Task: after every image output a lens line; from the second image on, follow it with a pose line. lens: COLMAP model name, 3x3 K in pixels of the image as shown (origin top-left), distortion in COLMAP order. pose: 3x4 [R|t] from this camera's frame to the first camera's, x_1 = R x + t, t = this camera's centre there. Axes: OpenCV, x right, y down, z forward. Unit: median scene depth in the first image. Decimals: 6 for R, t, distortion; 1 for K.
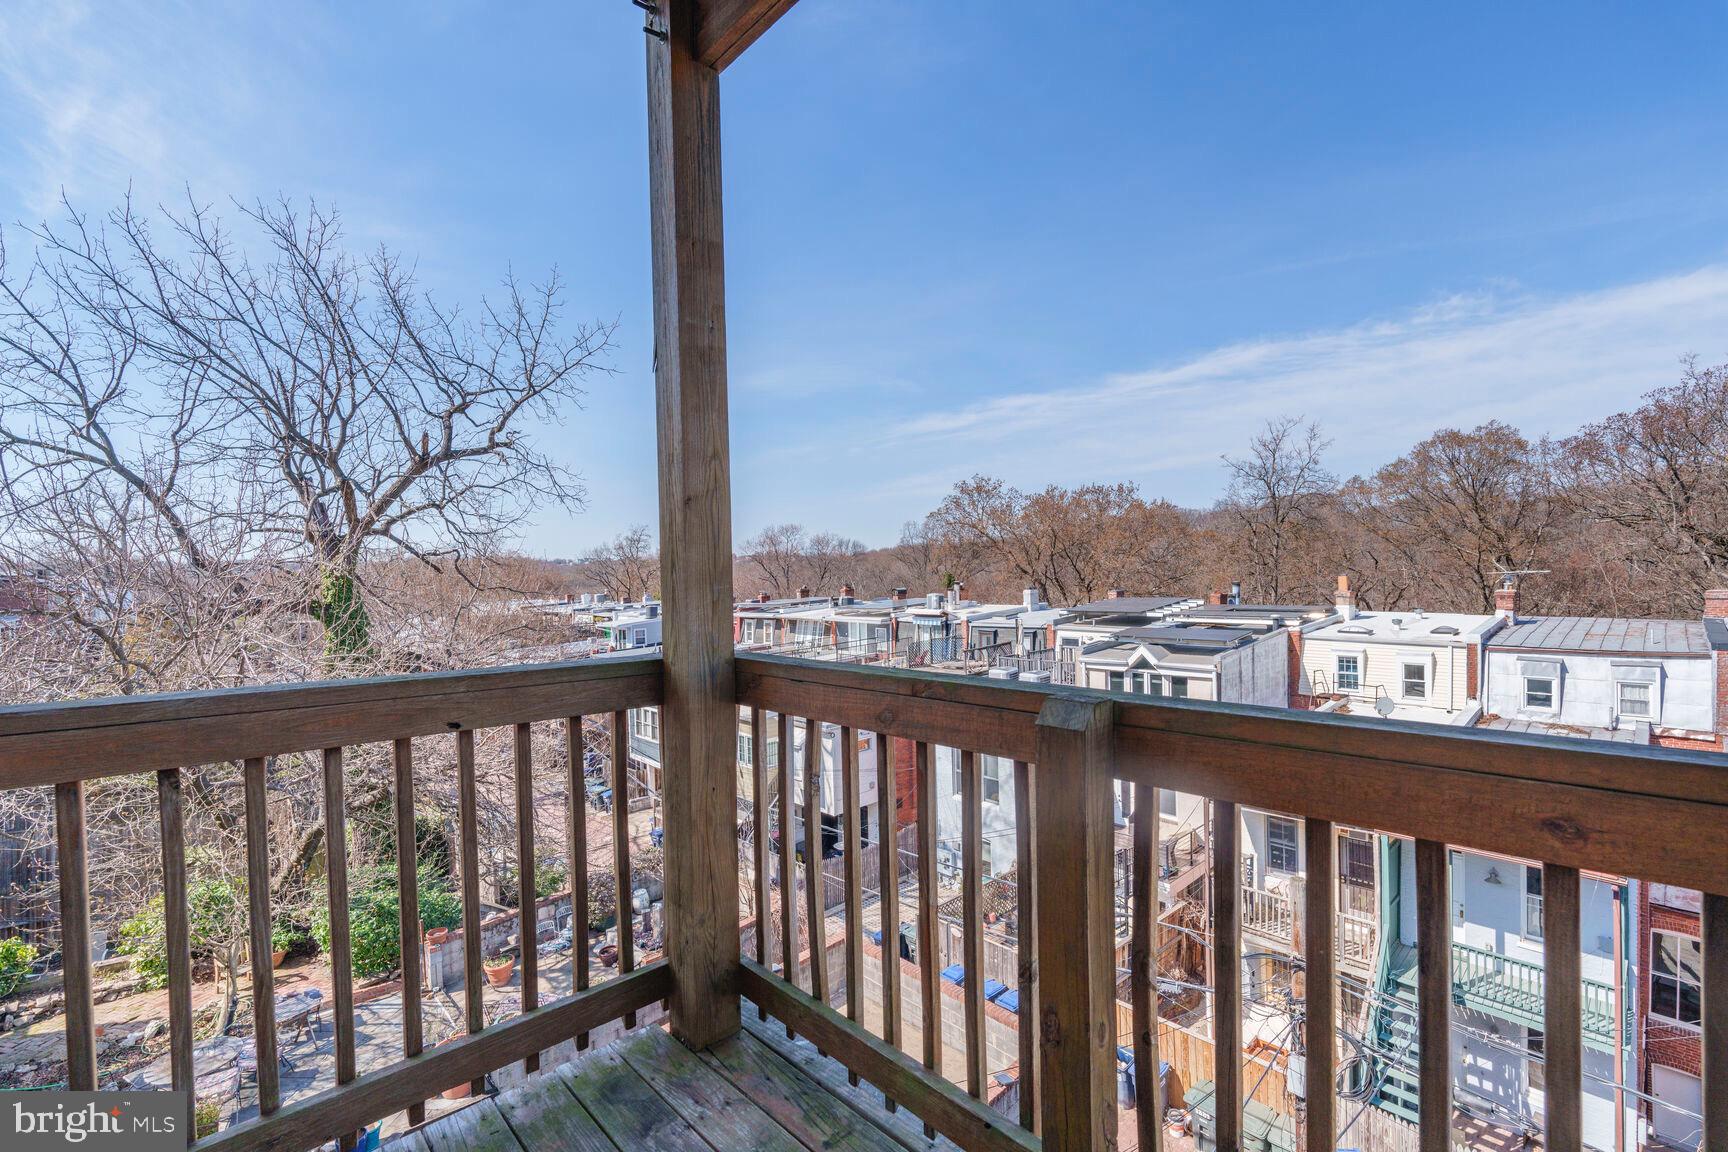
lens RADIAL K [[754.2, 0, 868.9], [0, 754.2, 578.3], [0, 0, 1]] dist [-0.005509, 0.000608]
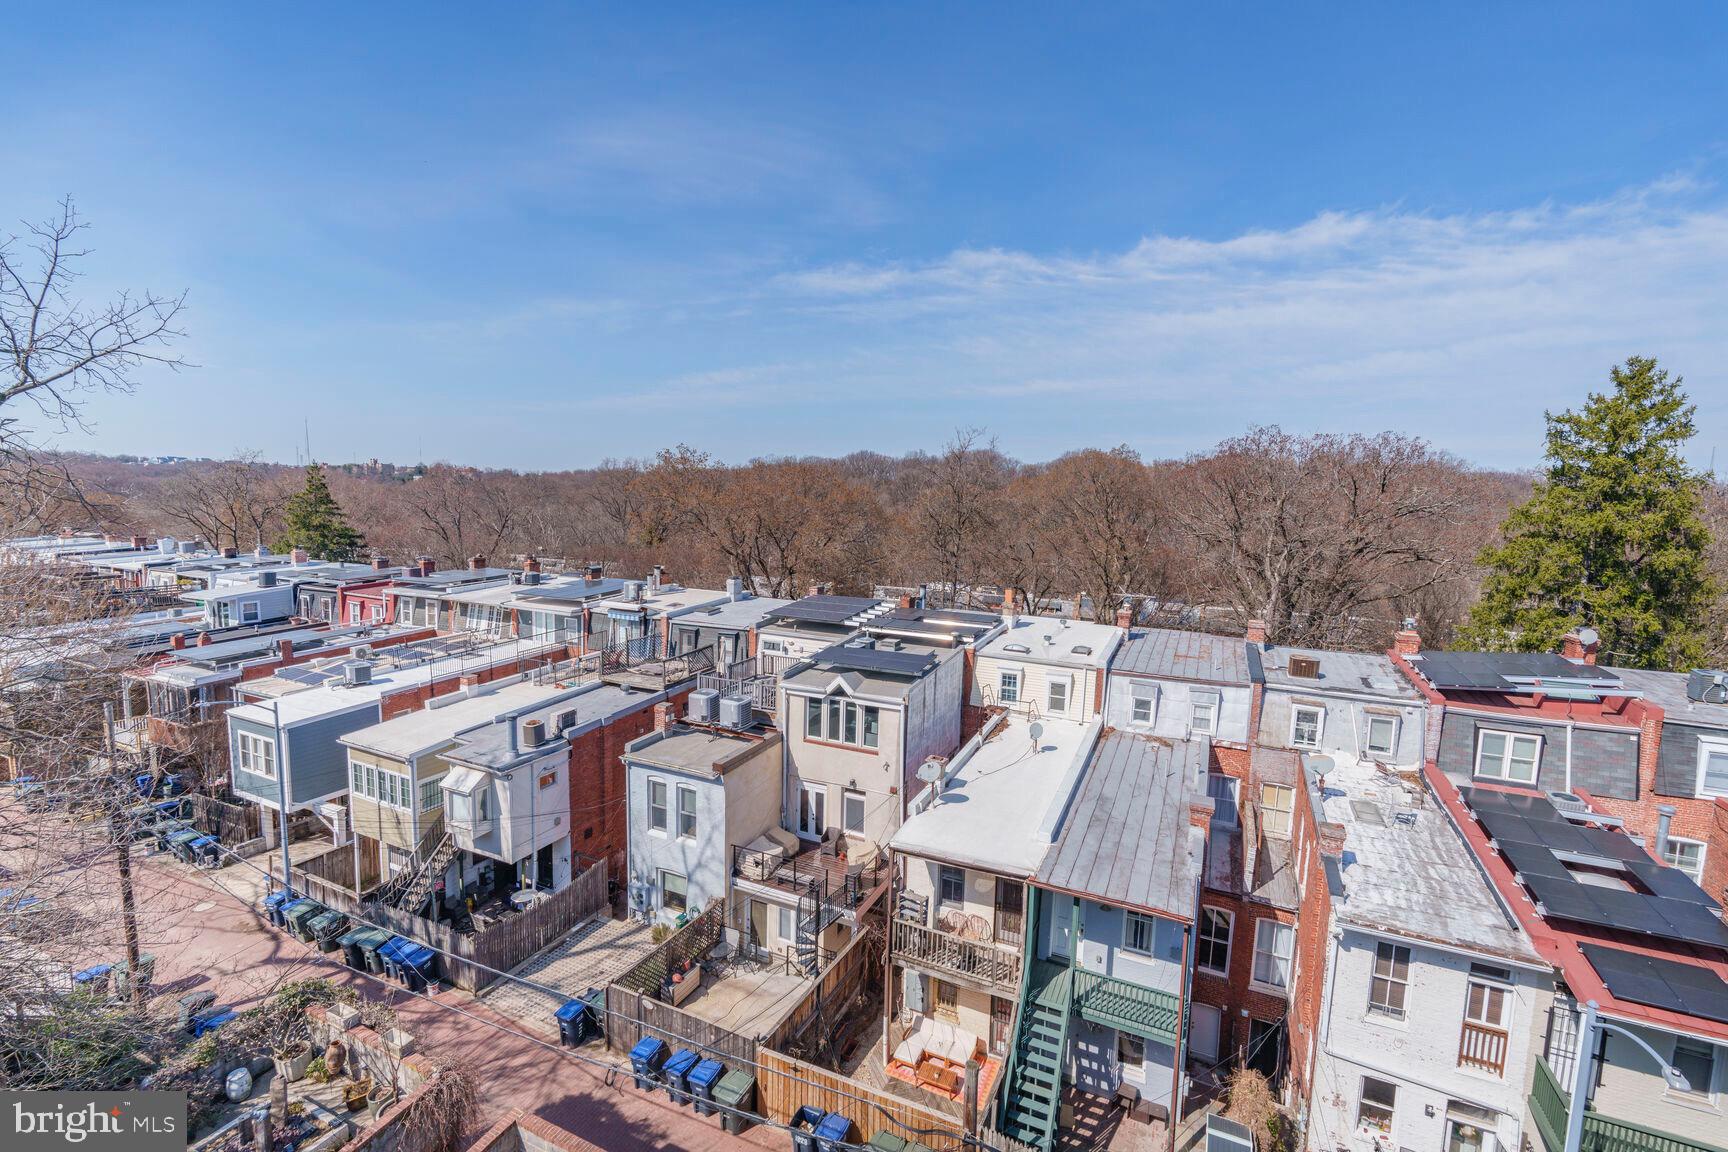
lens RADIAL K [[754.2, 0, 868.9], [0, 754.2, 578.3], [0, 0, 1]] dist [-0.005509, 0.000608]
pose [[0.925714, 0.007424, 0.378153, 0.005481], [-0.042816, 0.995438, 0.085270, -0.094923], [-0.375794, -0.095126, 0.921808, 0.031980]]
